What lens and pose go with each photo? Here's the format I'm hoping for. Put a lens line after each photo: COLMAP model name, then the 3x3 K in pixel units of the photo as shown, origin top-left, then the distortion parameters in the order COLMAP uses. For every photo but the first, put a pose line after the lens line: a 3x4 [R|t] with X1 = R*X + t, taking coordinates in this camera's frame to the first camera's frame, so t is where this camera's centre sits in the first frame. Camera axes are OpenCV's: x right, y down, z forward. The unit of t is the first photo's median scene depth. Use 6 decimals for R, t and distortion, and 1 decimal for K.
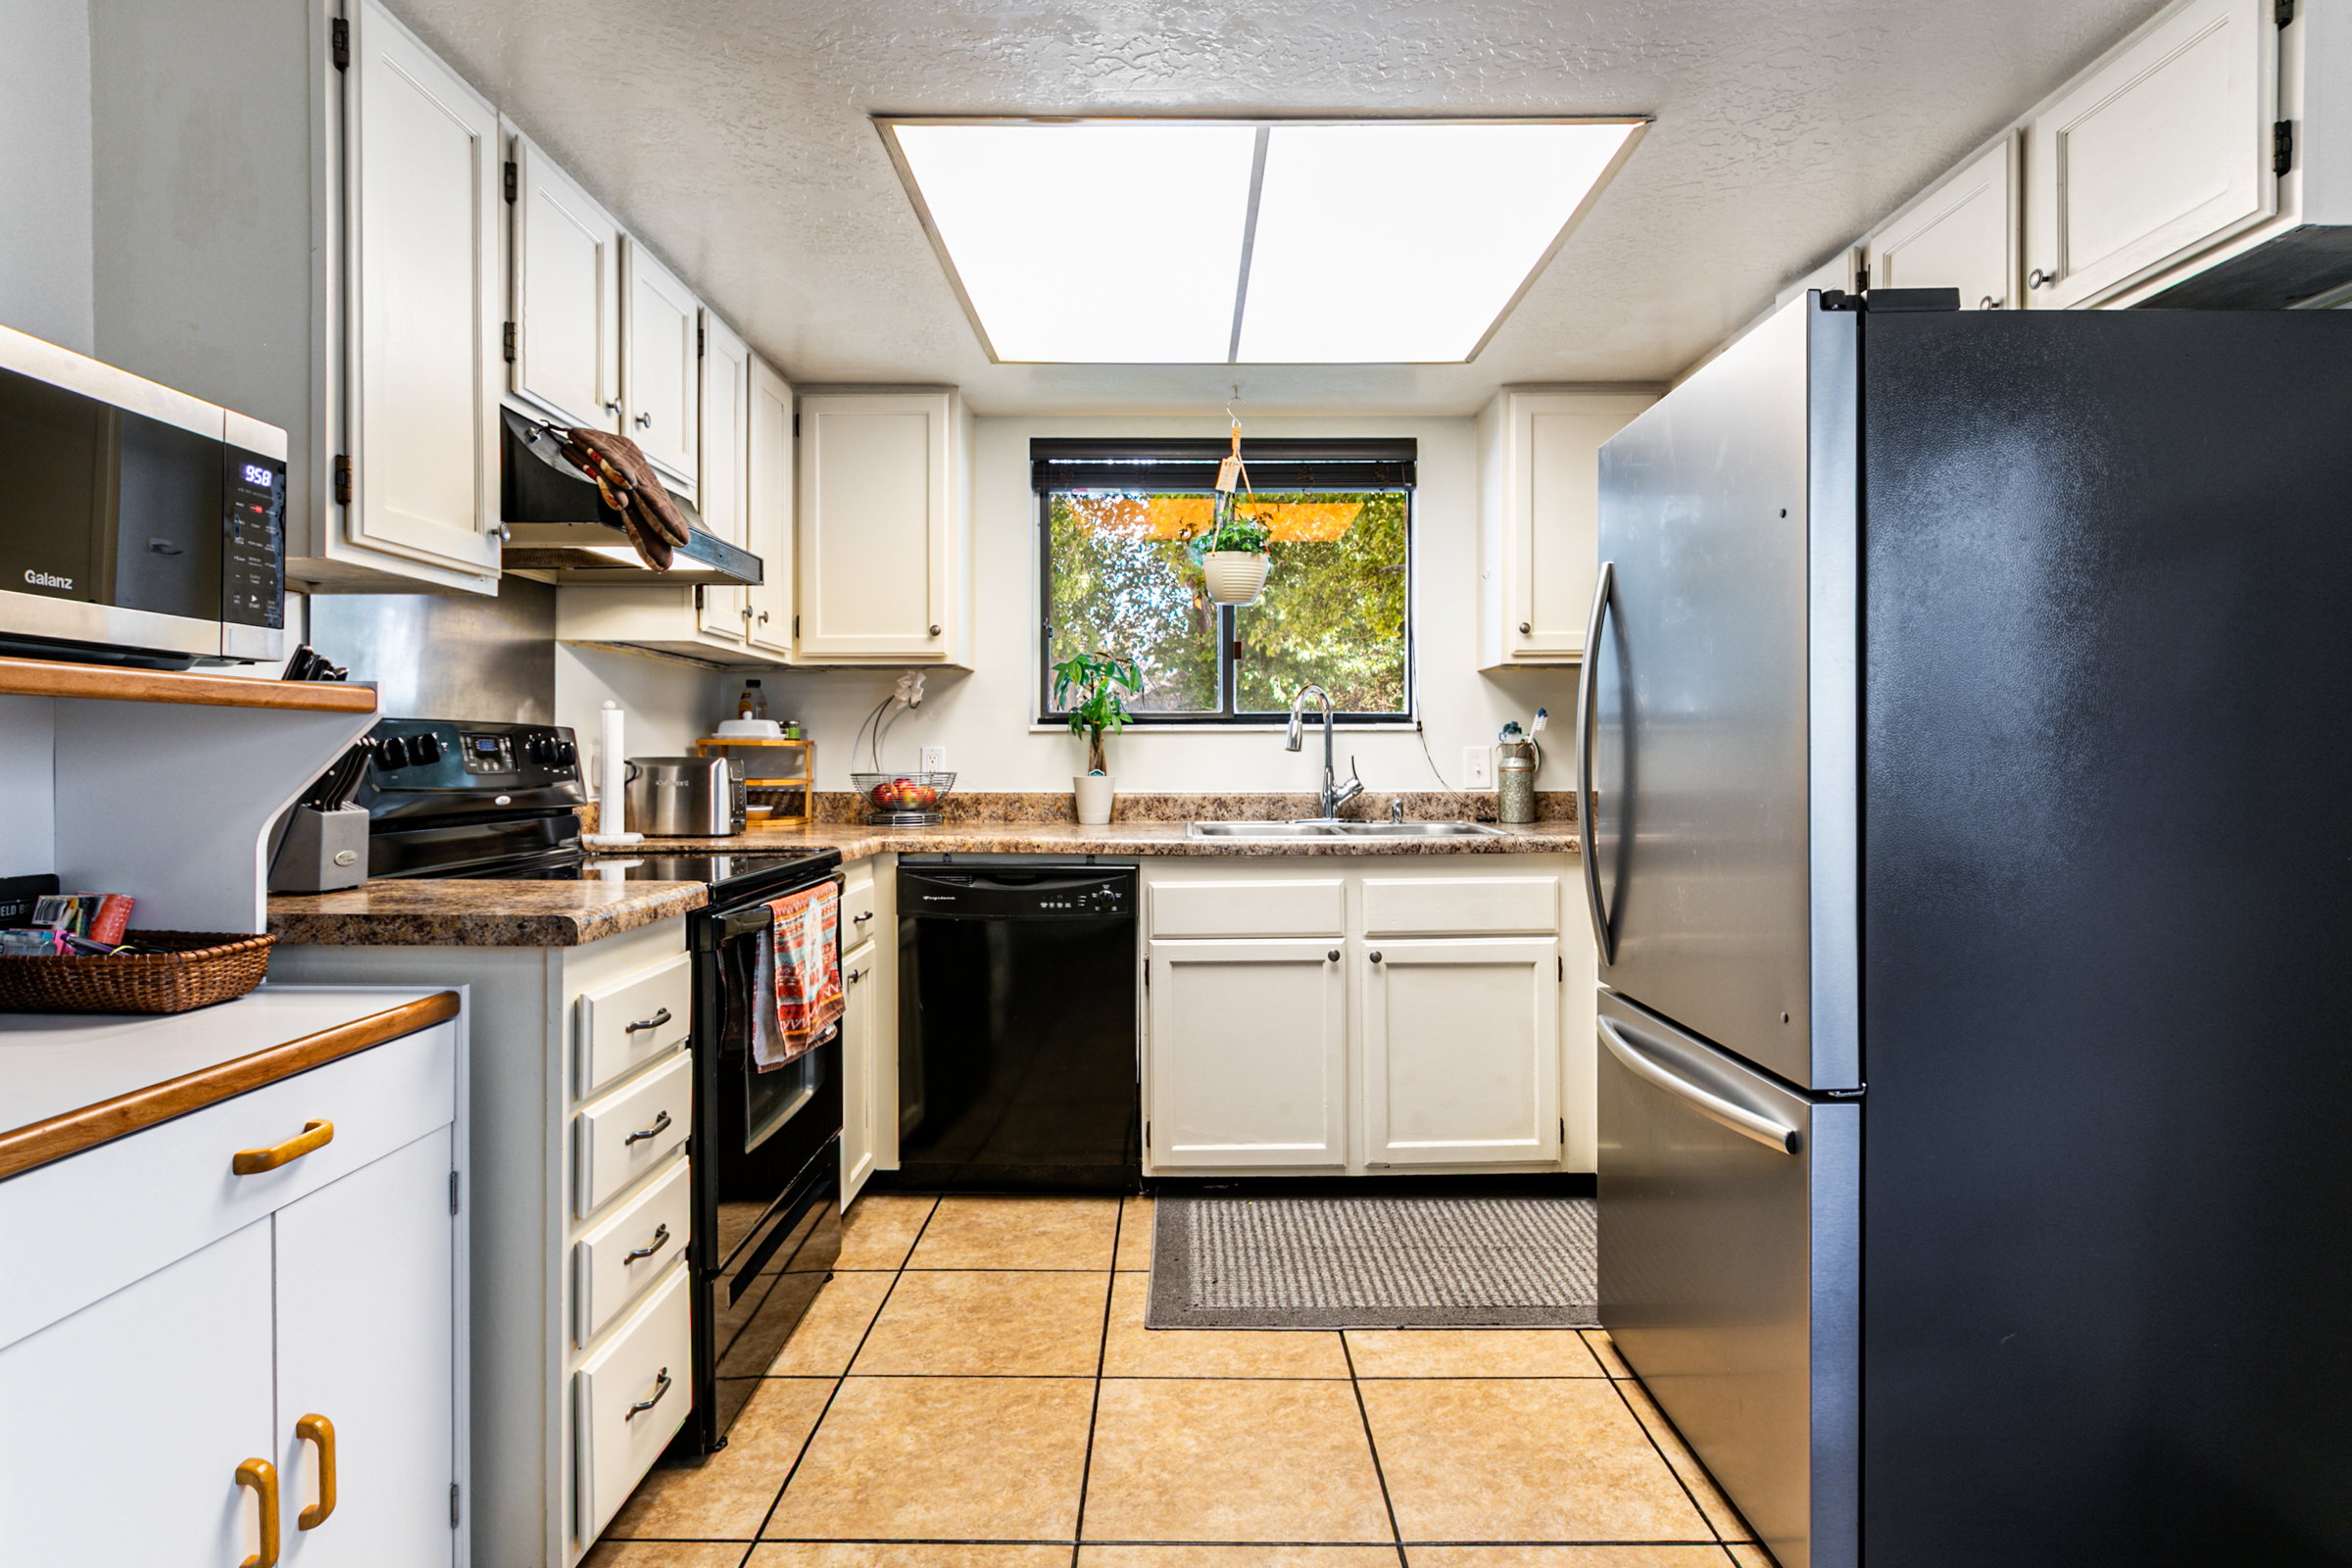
lens RADIAL K [[1225.8, 0, 1185.6], [0, 1225.8, 761.9], [0, 0, 1]] dist [0.002696, -0.000002]
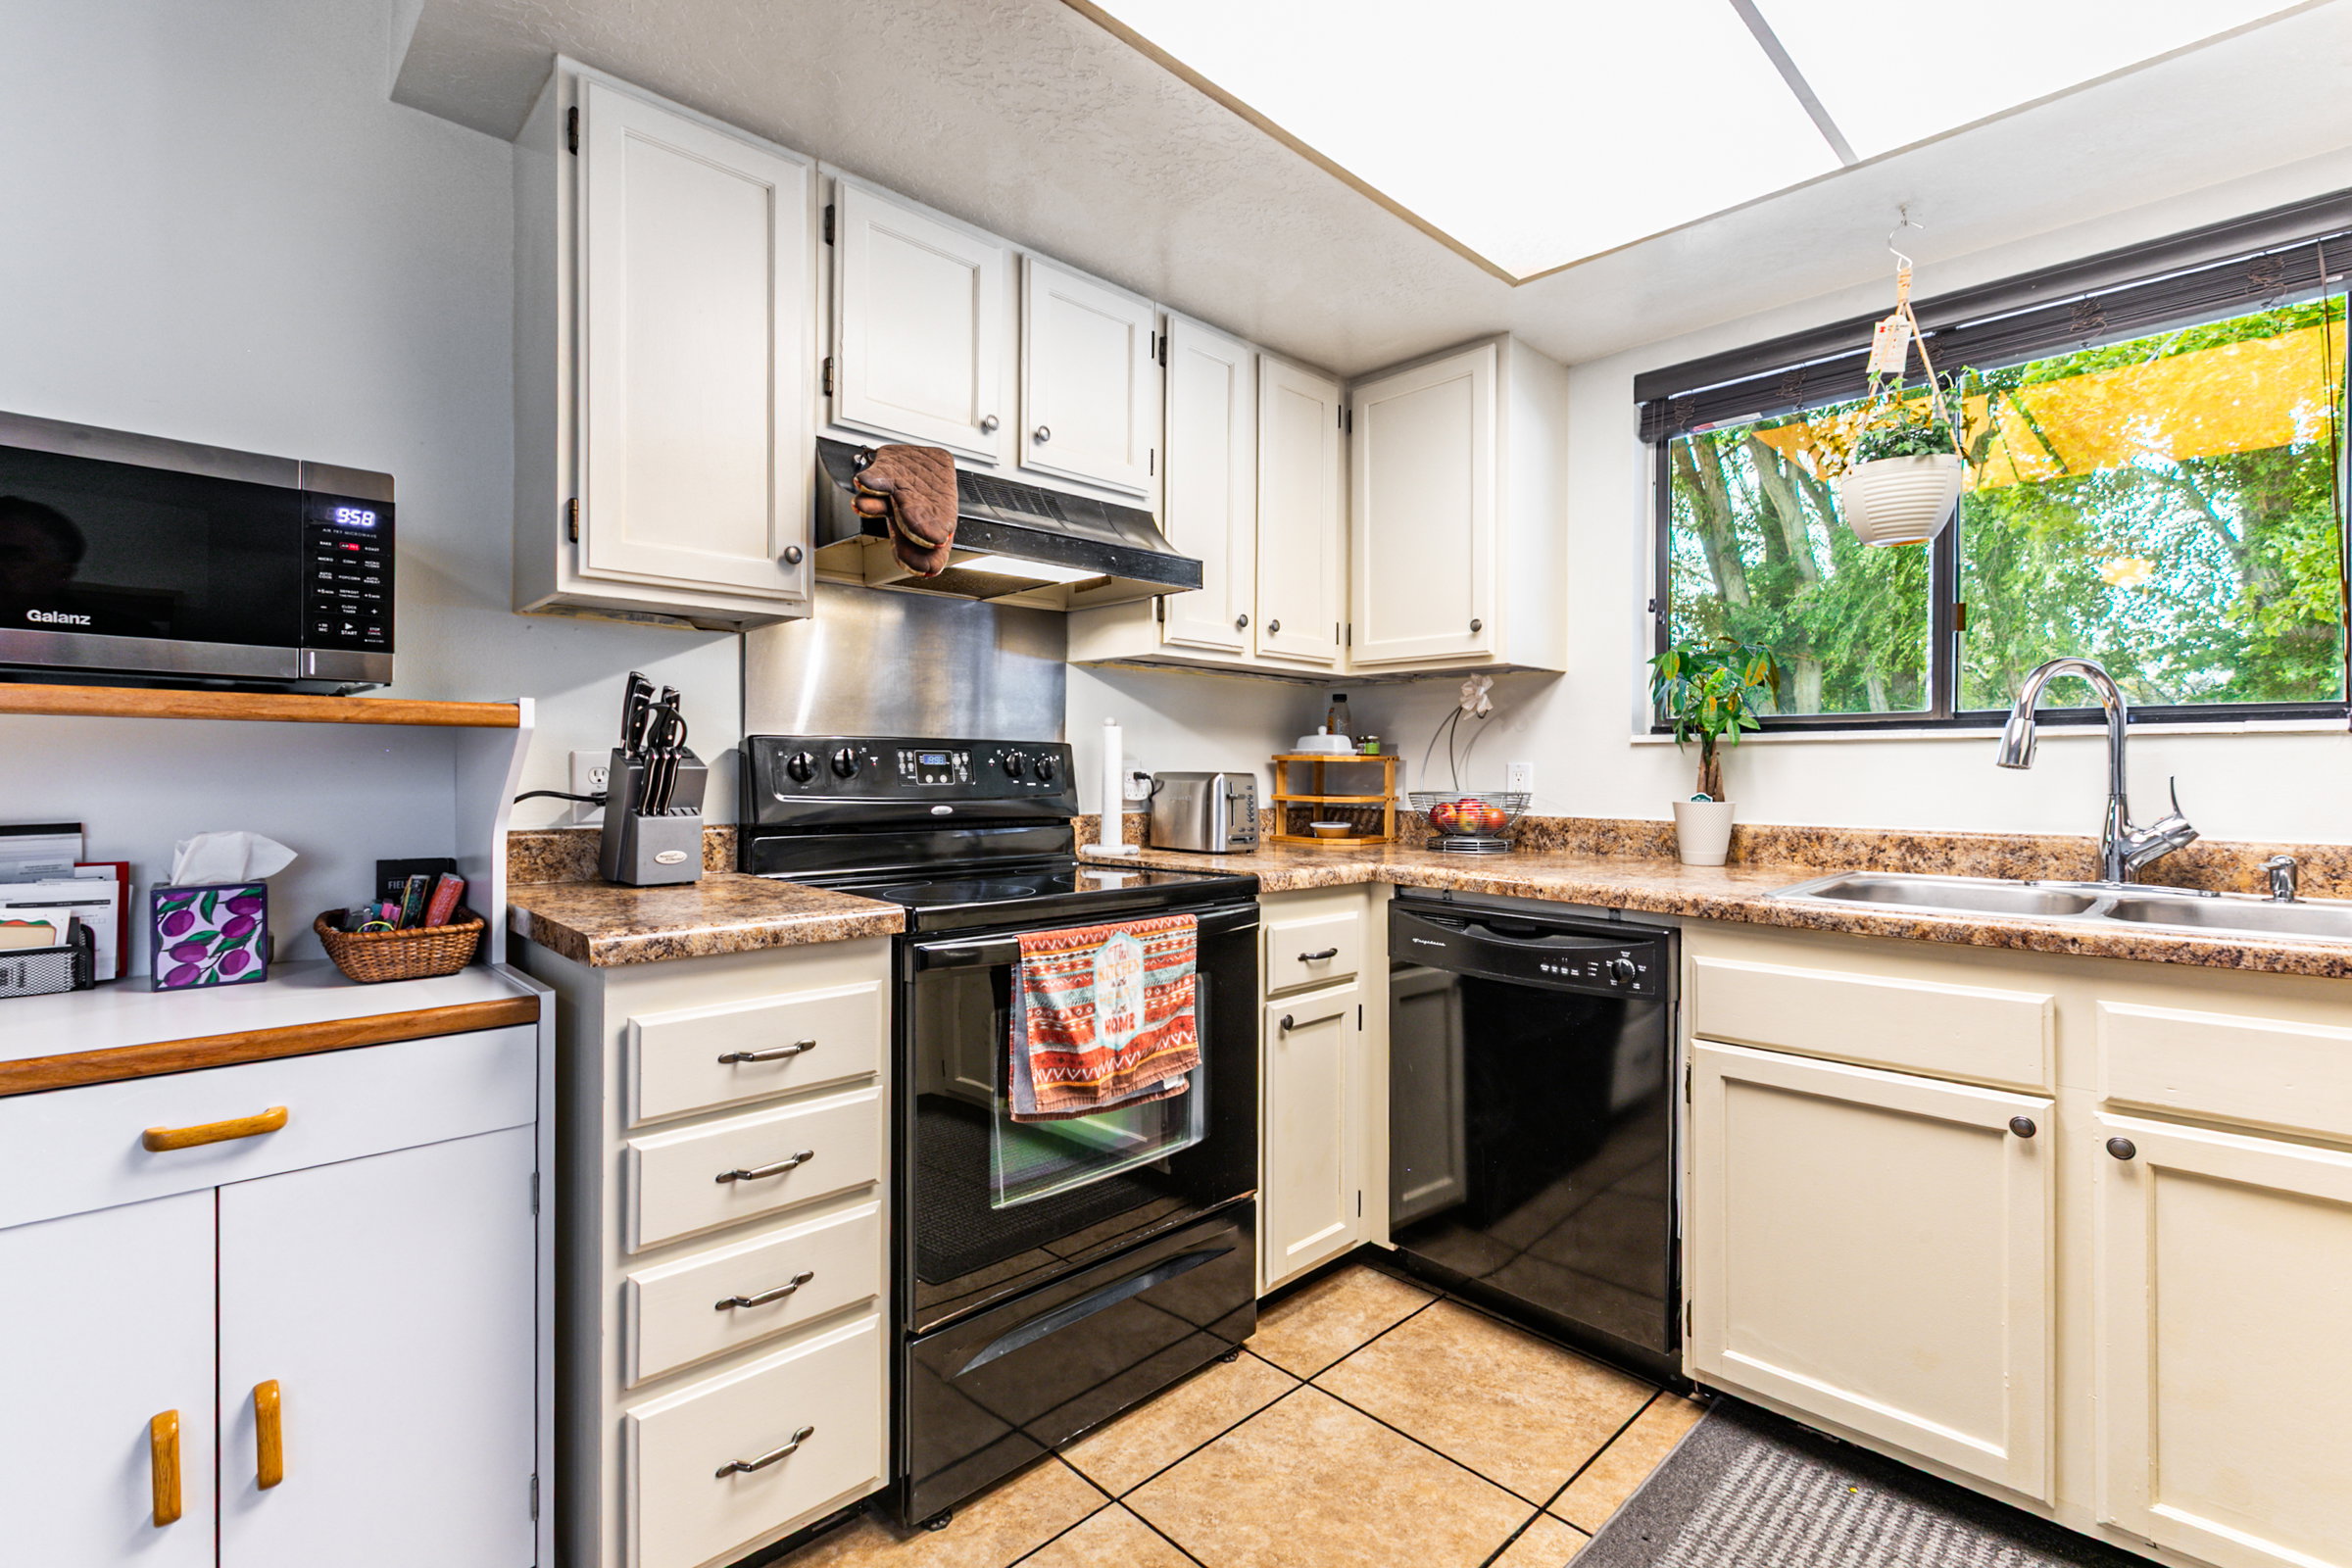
lens RADIAL K [[1070.7, 0, 1185.1], [0, 1070.7, 770.3], [0, 0, 1]] dist [0.005554, -0.000340]
pose [[0.697157, 0.005221, -0.716899, 0.205825], [-0.010269, 0.999944, -0.002704, -0.002679], [0.716845, 0.009247, 0.697171, 0.367483]]
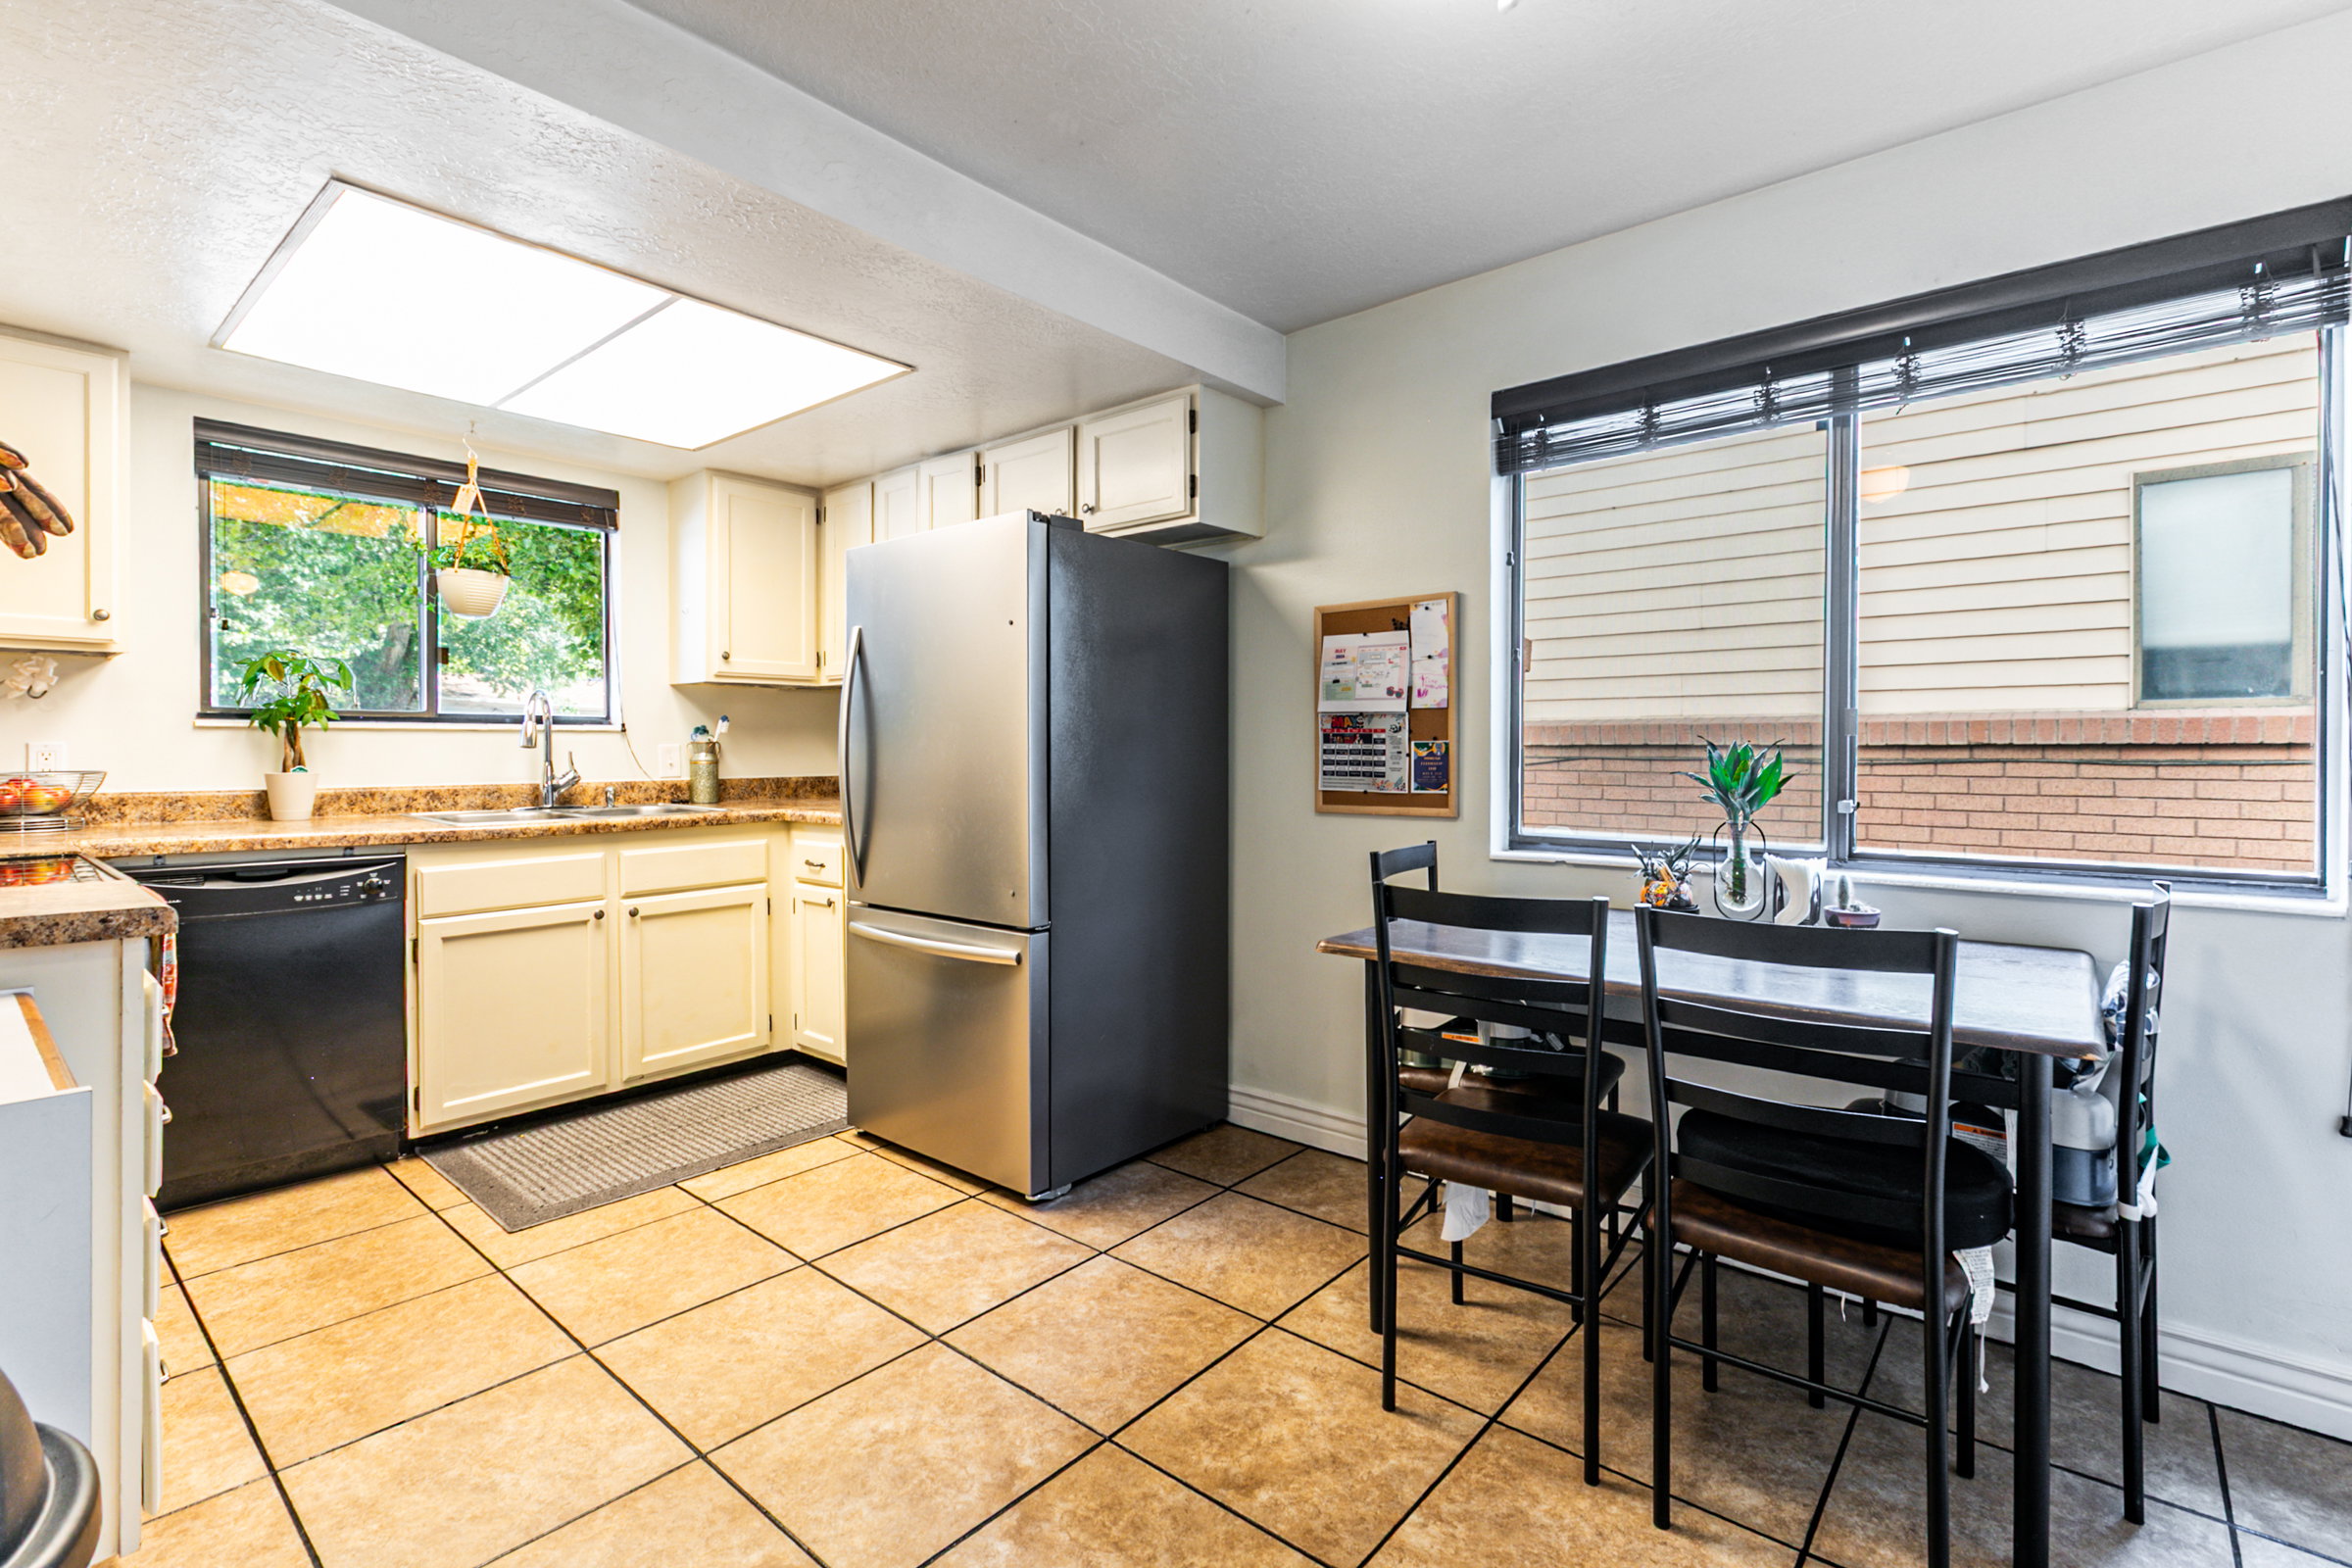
lens RADIAL K [[1070.7, 0, 1160.3], [0, 1070.7, 754.5], [0, 0, 1]] dist [0.005554, -0.000340]
pose [[0.659863, -0.002991, 0.751380, -0.311973], [0.003060, 0.999994, 0.001293, -0.002132], [-0.751380, 0.001446, 0.659869, -0.129253]]
